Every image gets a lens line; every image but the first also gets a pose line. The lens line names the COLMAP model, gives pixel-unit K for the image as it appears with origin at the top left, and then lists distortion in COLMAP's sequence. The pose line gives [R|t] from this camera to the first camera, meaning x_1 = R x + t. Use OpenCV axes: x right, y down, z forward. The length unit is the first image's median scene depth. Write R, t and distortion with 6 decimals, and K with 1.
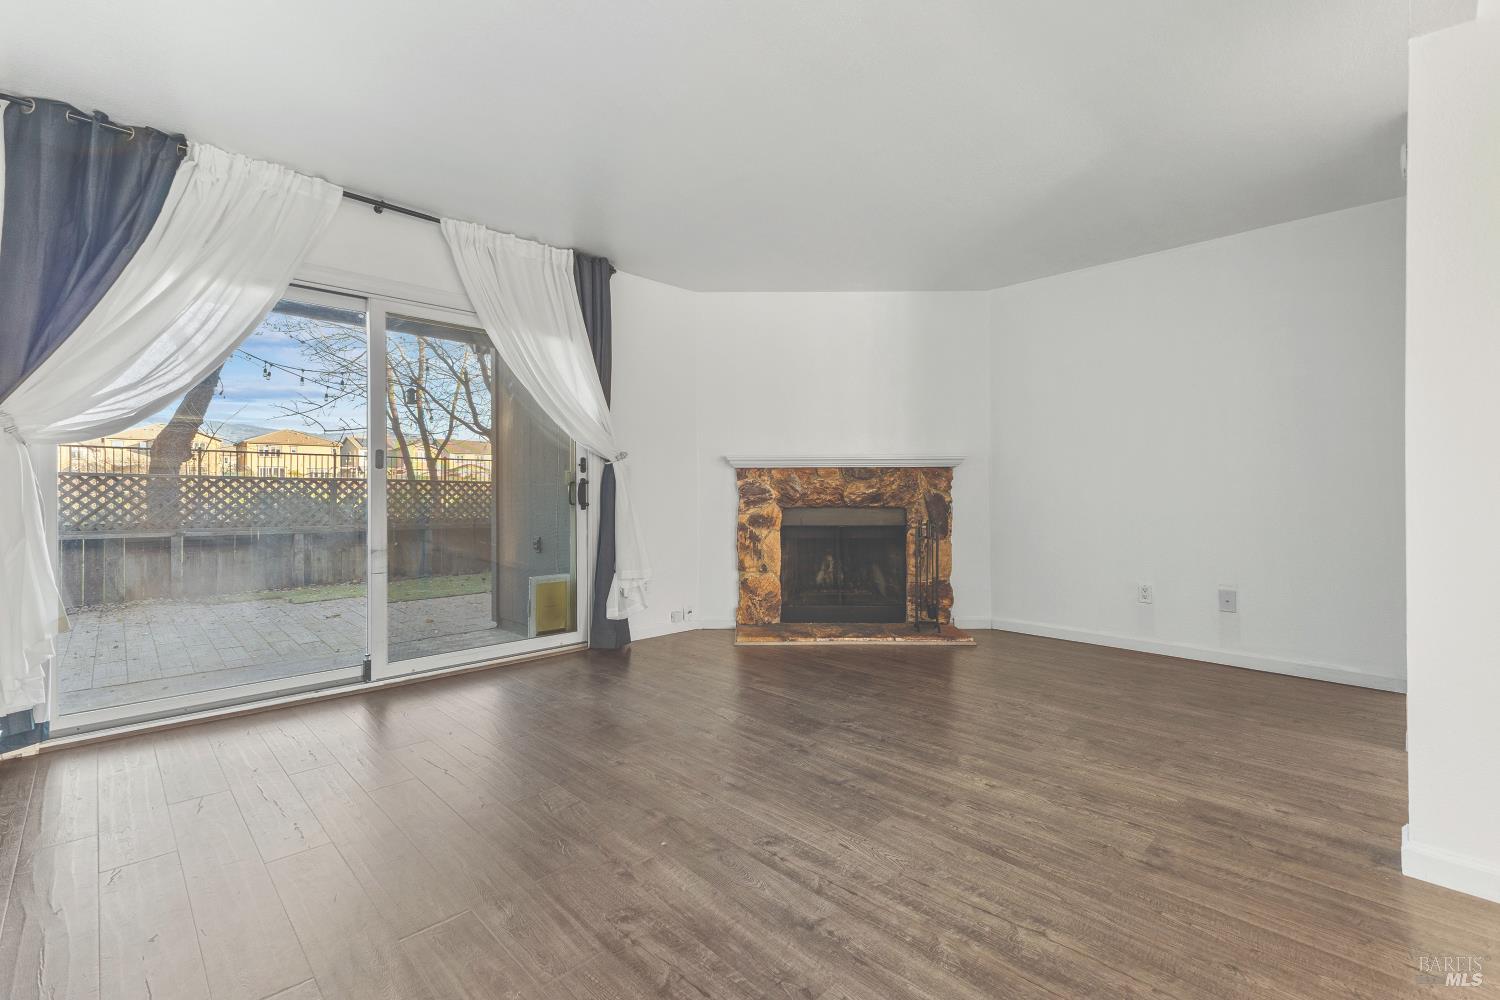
lens RADIAL K [[656.7, 0, 753.8], [0, 656.7, 493.7], [0, 0, 1]] dist [0.003617, 0.000022]
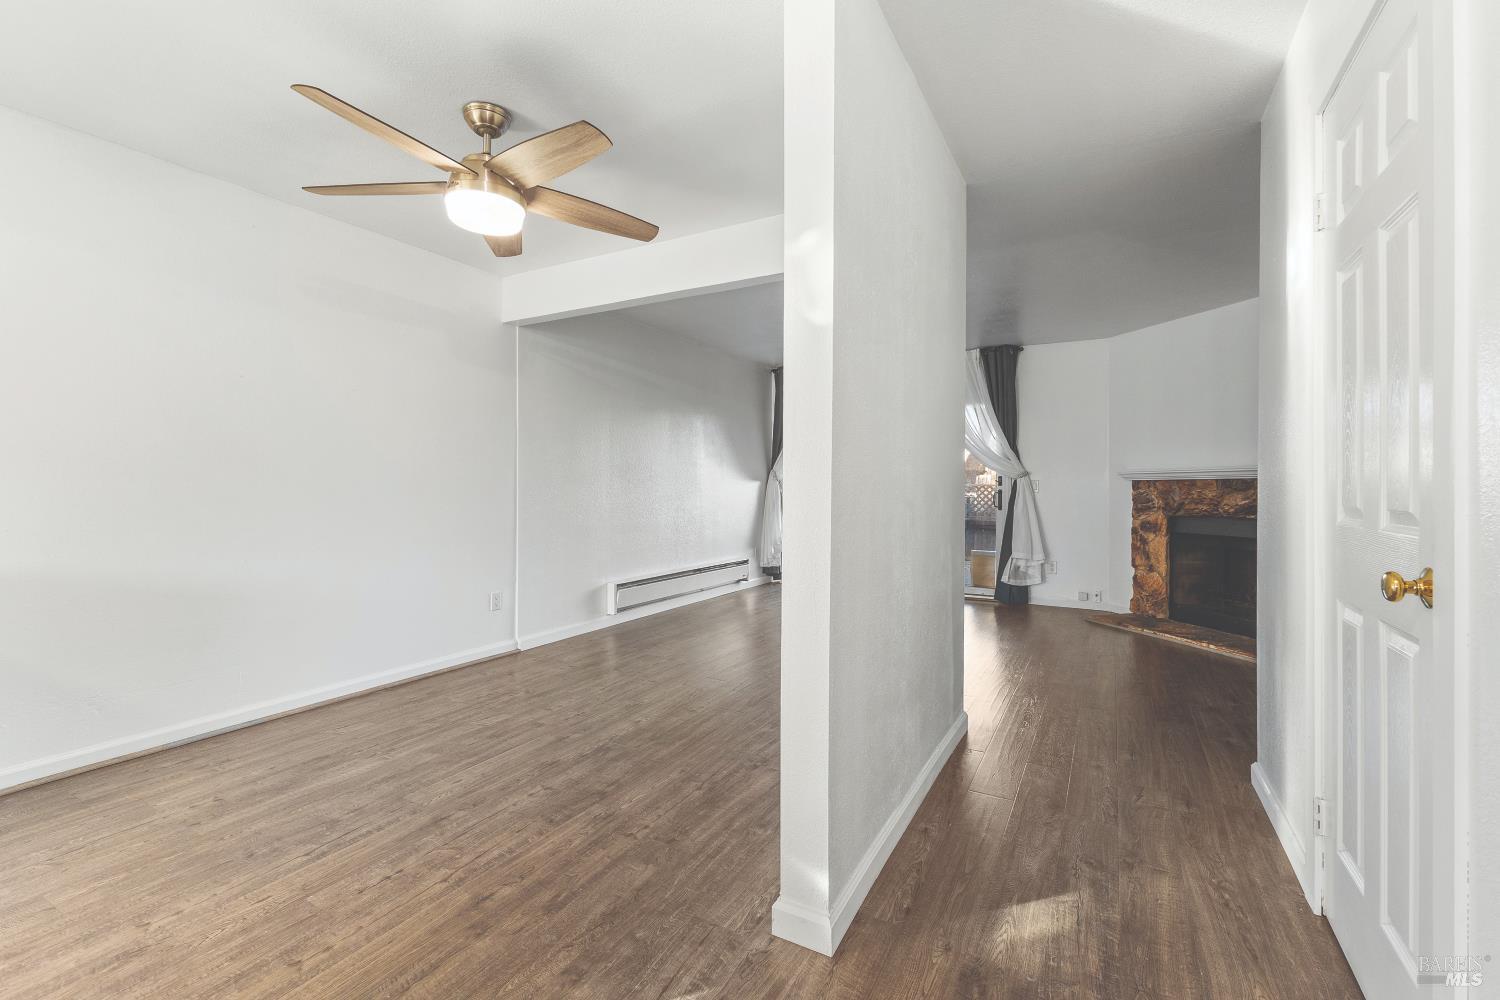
lens RADIAL K [[647.3, 0, 749.6], [0, 647.3, 486.5], [0, 0, 1]] dist [0.000830, -0.000154]
pose [[0.279878, 0.000776, -0.960035, 0.904600], [-0.009831, 0.999950, -0.002058, -0.019206], [0.959985, 0.010014, 0.279872, 0.012328]]
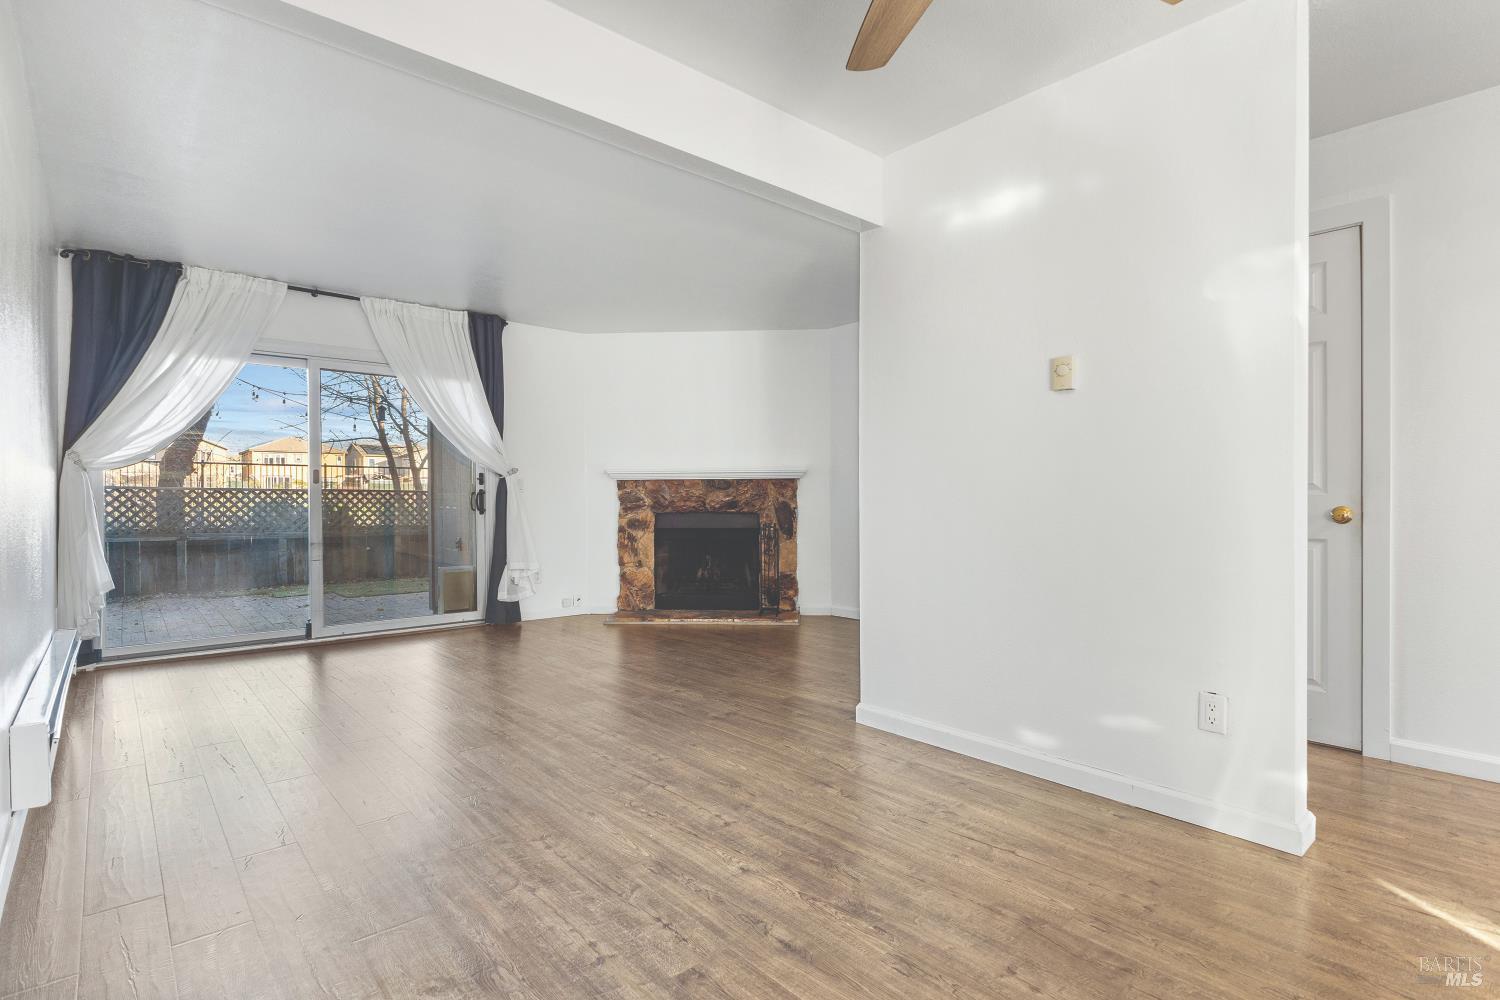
lens RADIAL K [[731.0, 0, 743.8], [0, 731.0, 508.7], [0, 0, 1]] dist [-0.006580, -0.000580]
pose [[0.997860, -0.002560, -0.065335, 0.293701], [0.003053, 0.999968, 0.007448, 0.003770], [0.065314, -0.007631, 0.997836, -0.321976]]
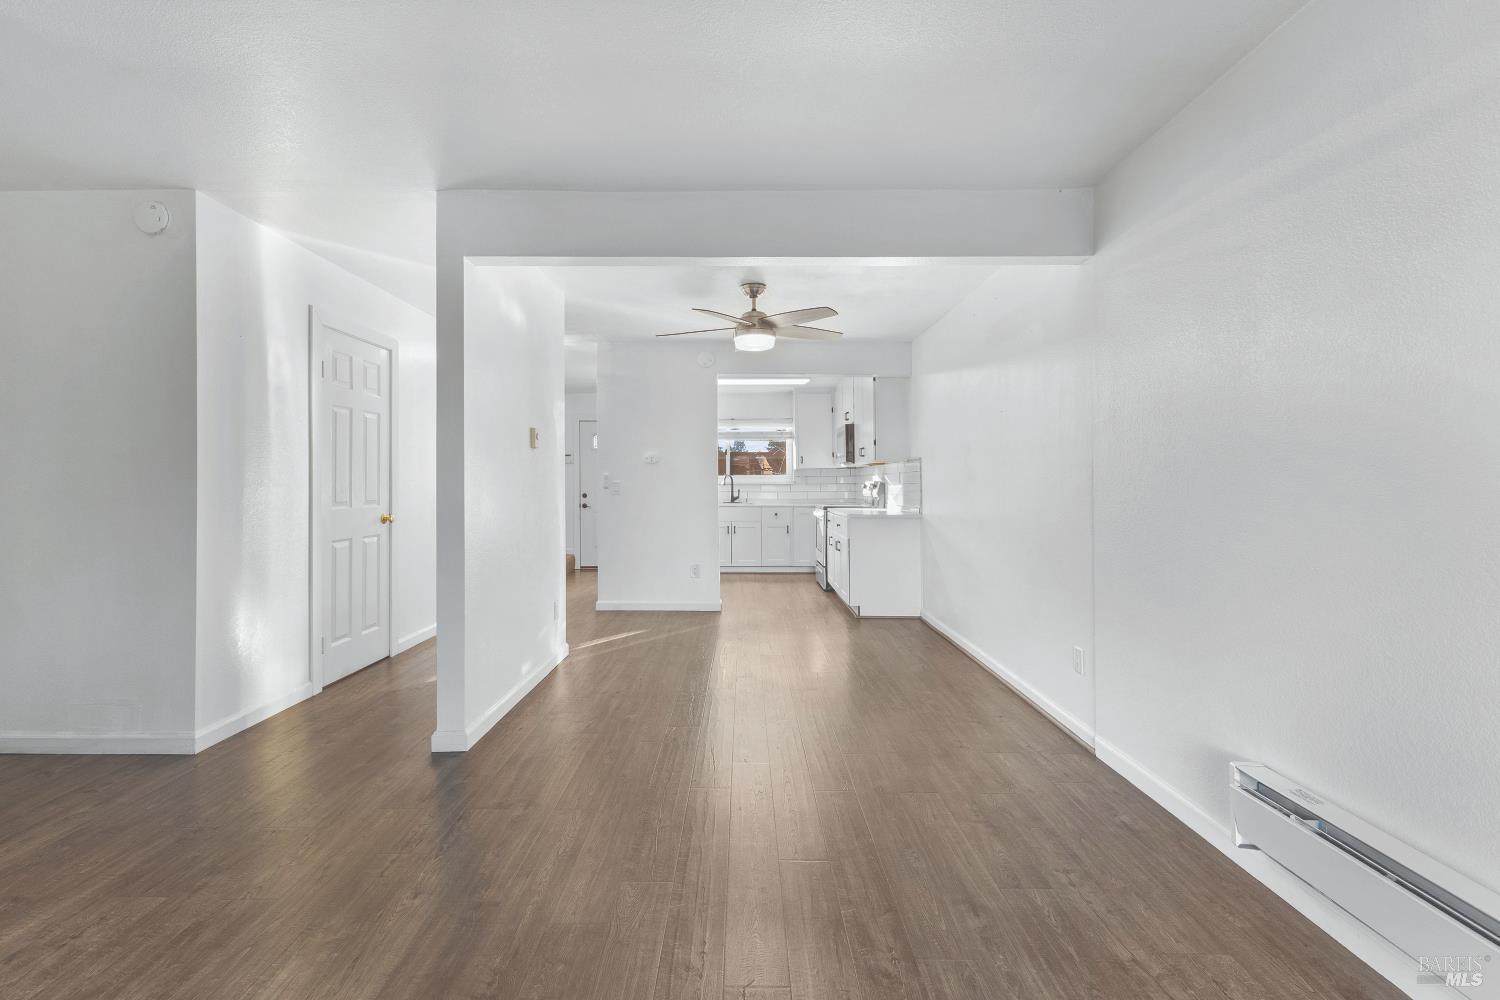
lens RADIAL K [[647.3, 0, 749.6], [0, 647.3, 486.5], [0, 0, 1]] dist [0.000830, -0.000154]
pose [[-0.715698, -0.002325, 0.698406, -0.239012], [0.004444, 0.999959, 0.007882, -0.036159], [-0.698395, 0.008745, -0.715659, 0.599760]]
